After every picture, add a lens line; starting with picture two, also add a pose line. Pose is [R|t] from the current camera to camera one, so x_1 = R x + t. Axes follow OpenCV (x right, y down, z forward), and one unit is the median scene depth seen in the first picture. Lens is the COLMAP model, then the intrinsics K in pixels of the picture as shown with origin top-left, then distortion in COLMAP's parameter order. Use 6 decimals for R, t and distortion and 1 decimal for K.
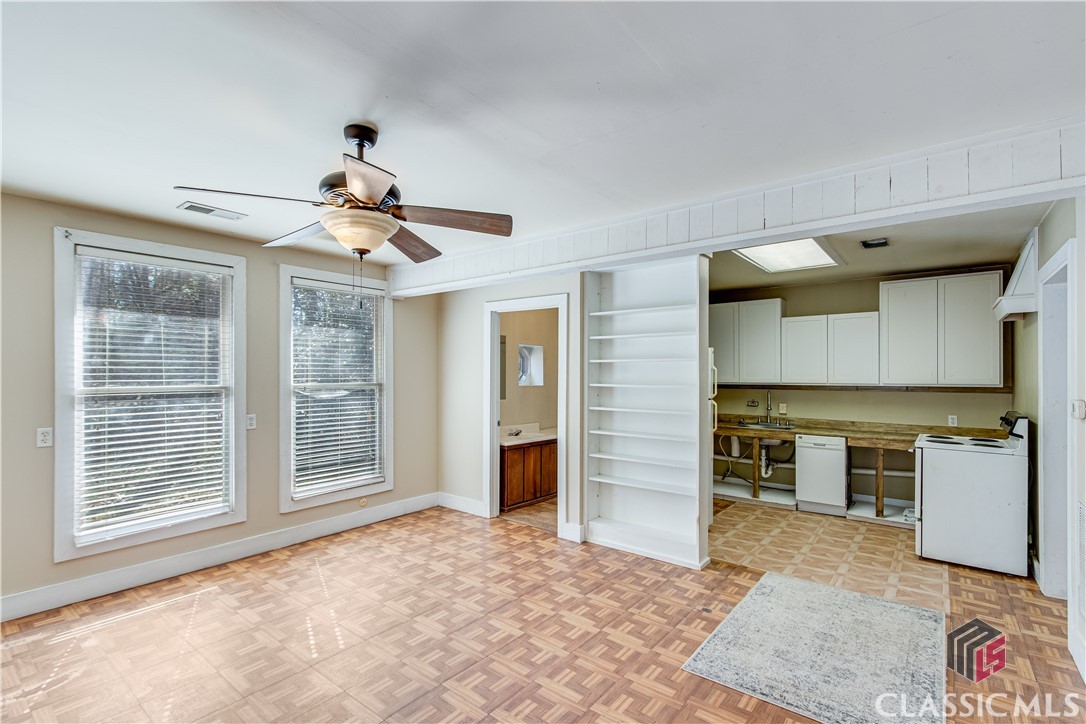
lens RADIAL K [[504.0, 0, 536.1], [0, 504.0, 368.6], [0, 0, 1]] dist [0.004061, -0.000193]
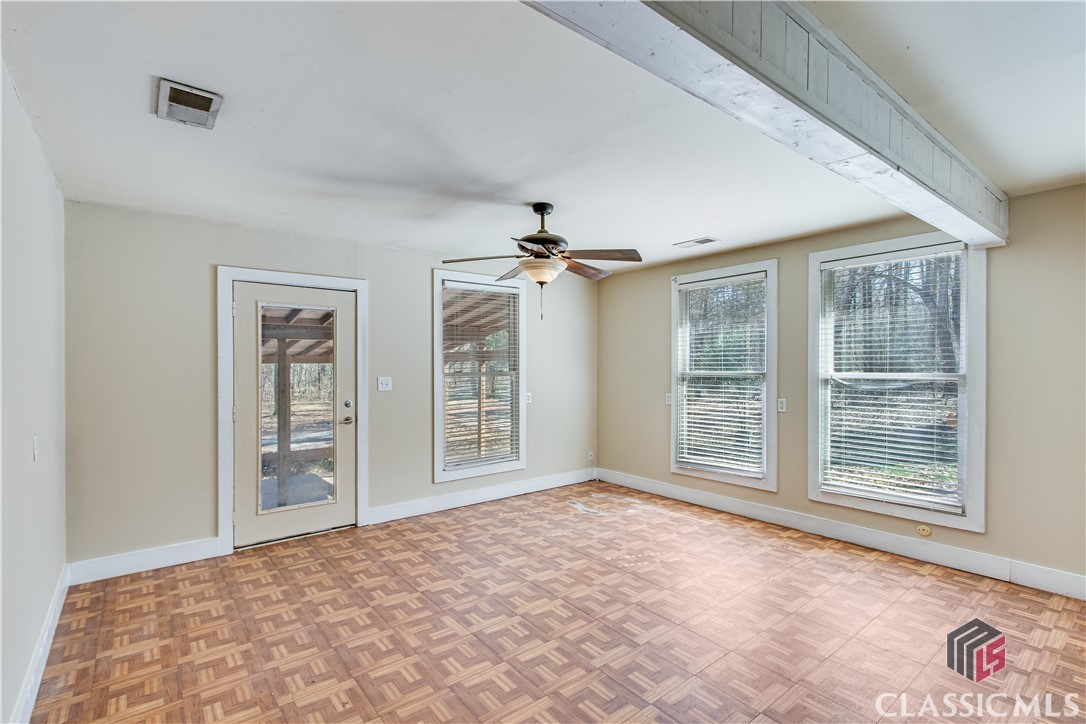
lens RADIAL K [[504.0, 0, 535.9], [0, 504.0, 364.0], [0, 0, 1]] dist [0.004061, -0.000193]
pose [[-0.223253, -0.001279, -0.974760, 0.644686], [0.007958, 0.999963, -0.003135, 0.013299], [0.974728, -0.008457, -0.223234, 0.726120]]
